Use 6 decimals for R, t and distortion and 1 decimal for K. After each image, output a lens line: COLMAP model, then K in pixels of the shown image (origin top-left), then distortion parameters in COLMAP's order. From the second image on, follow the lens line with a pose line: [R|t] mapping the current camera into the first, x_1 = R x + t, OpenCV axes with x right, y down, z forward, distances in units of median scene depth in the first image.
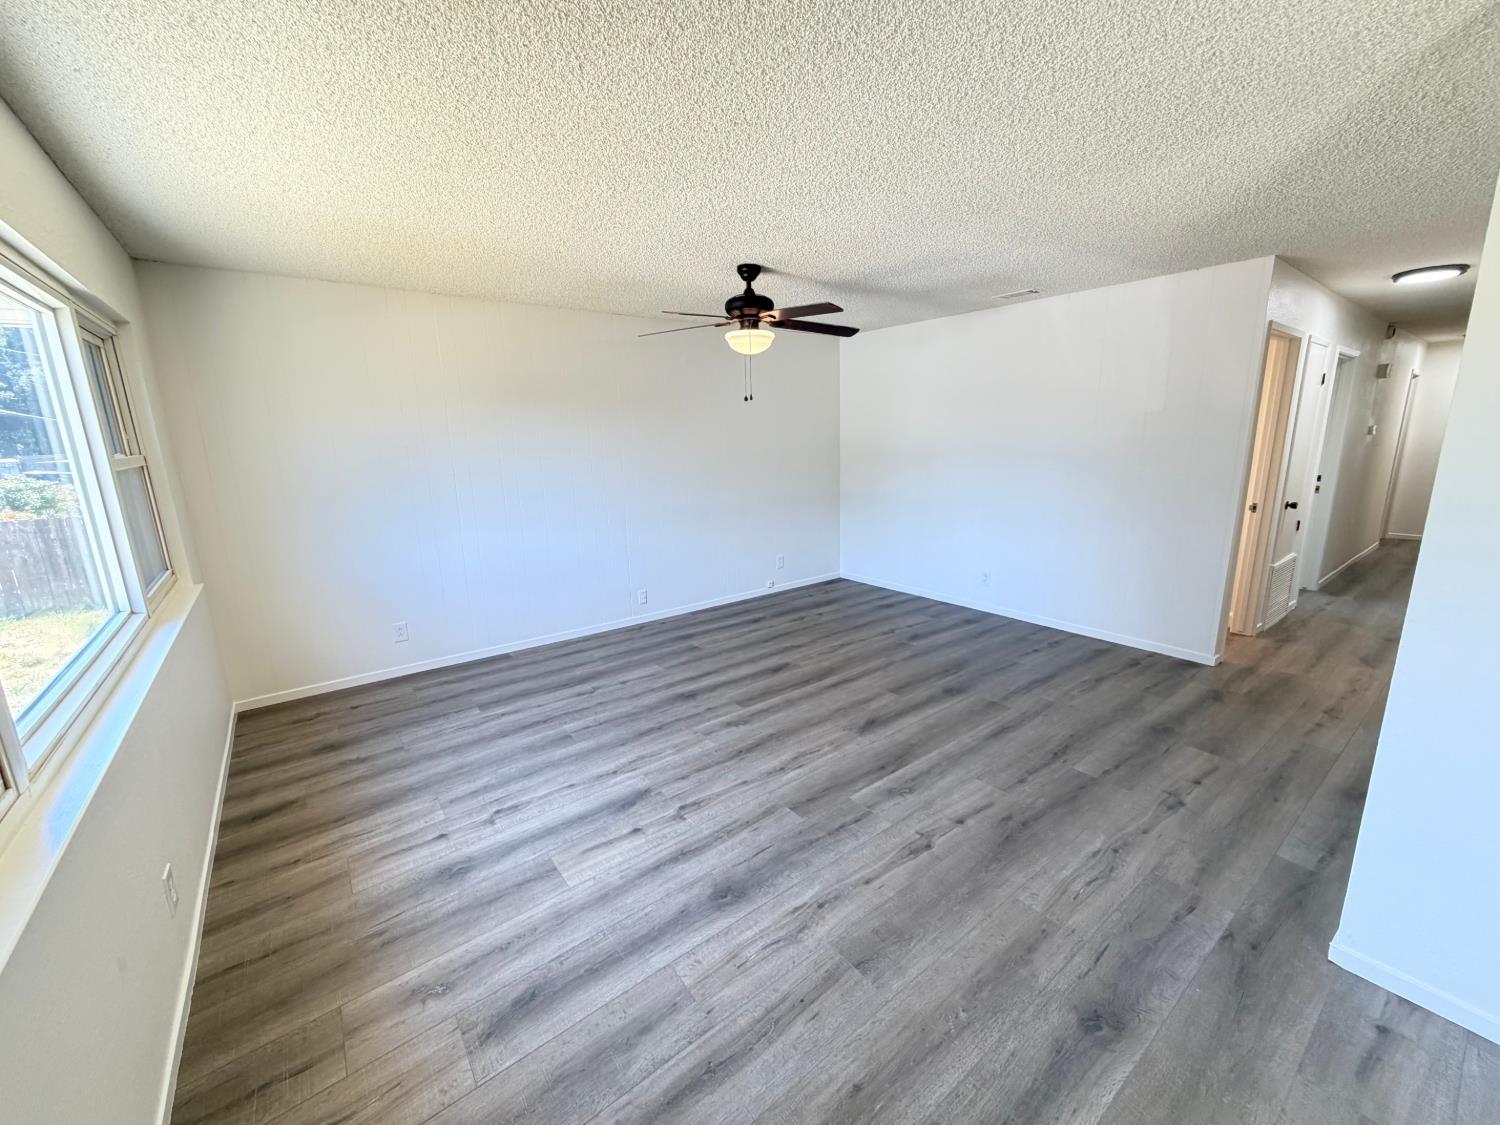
lens RADIAL K [[596.9, 0, 723.3], [0, 596.9, 588.2], [0, 0, 1]] dist [-0.002279, 0.000563]
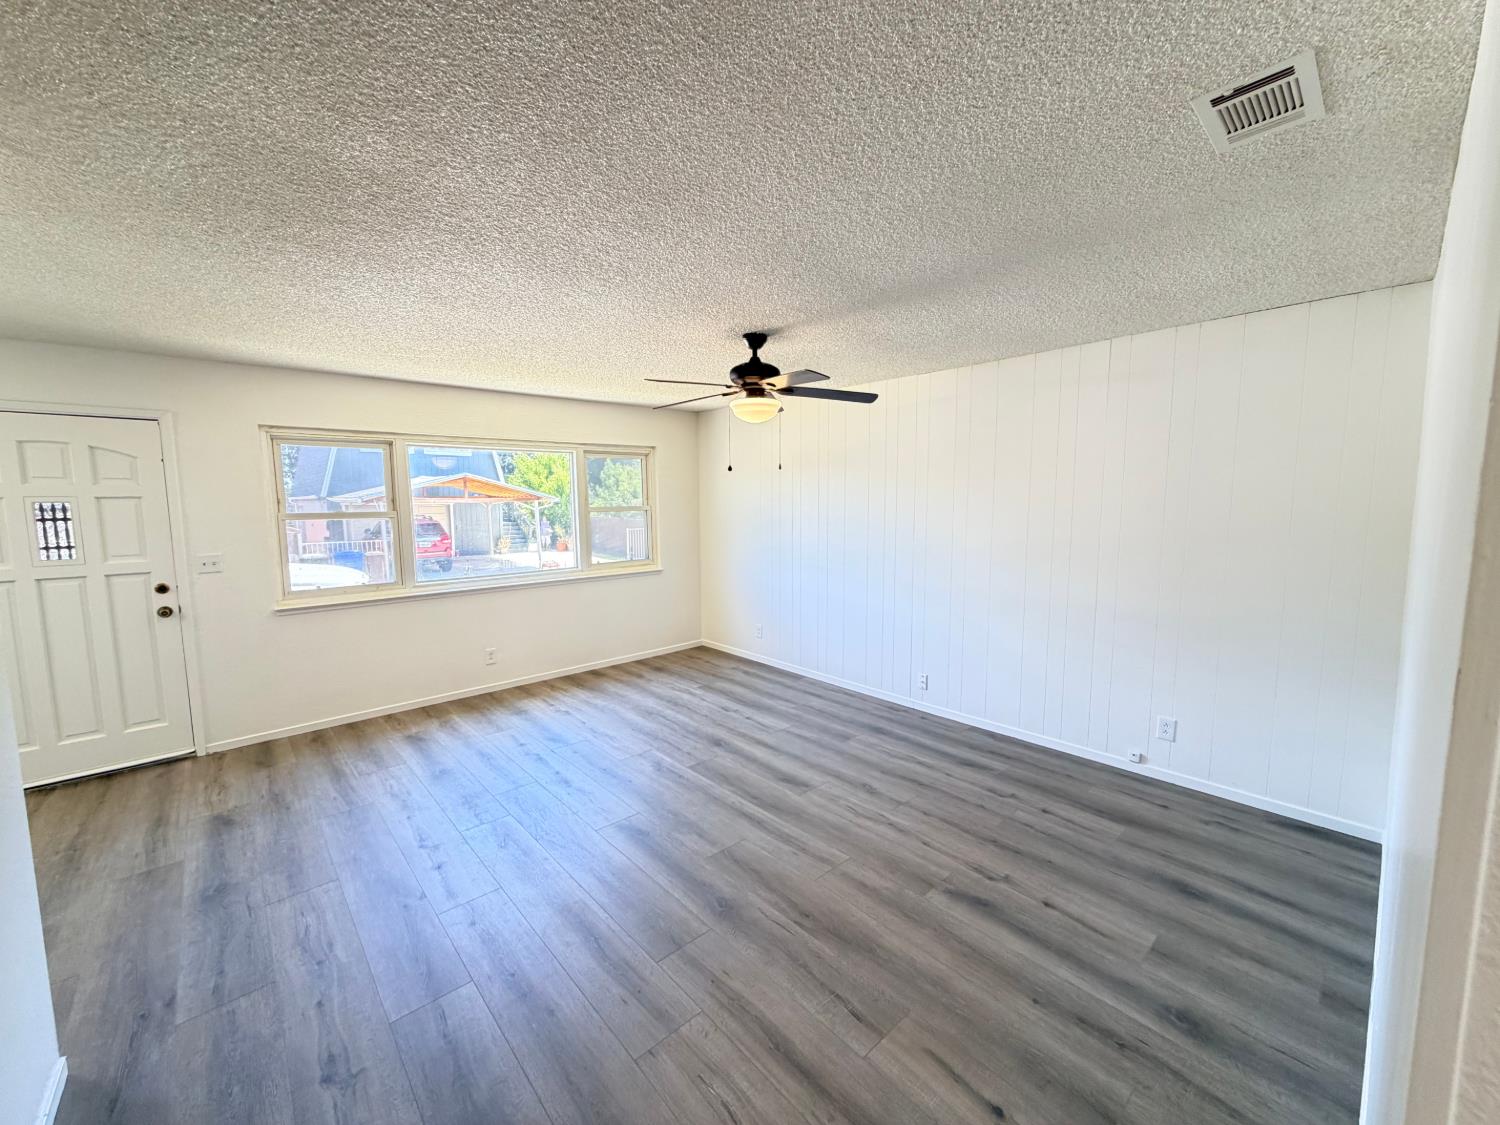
lens RADIAL K [[596.9, 0, 742.7], [0, 596.9, 562.4], [0, 0, 1]] dist [-0.002279, 0.000563]
pose [[0.096047, 0.128020, -0.987110, 0.838552], [-0.246596, 0.963840, 0.101008, -0.216945], [0.964347, 0.233716, 0.124143, 0.744552]]
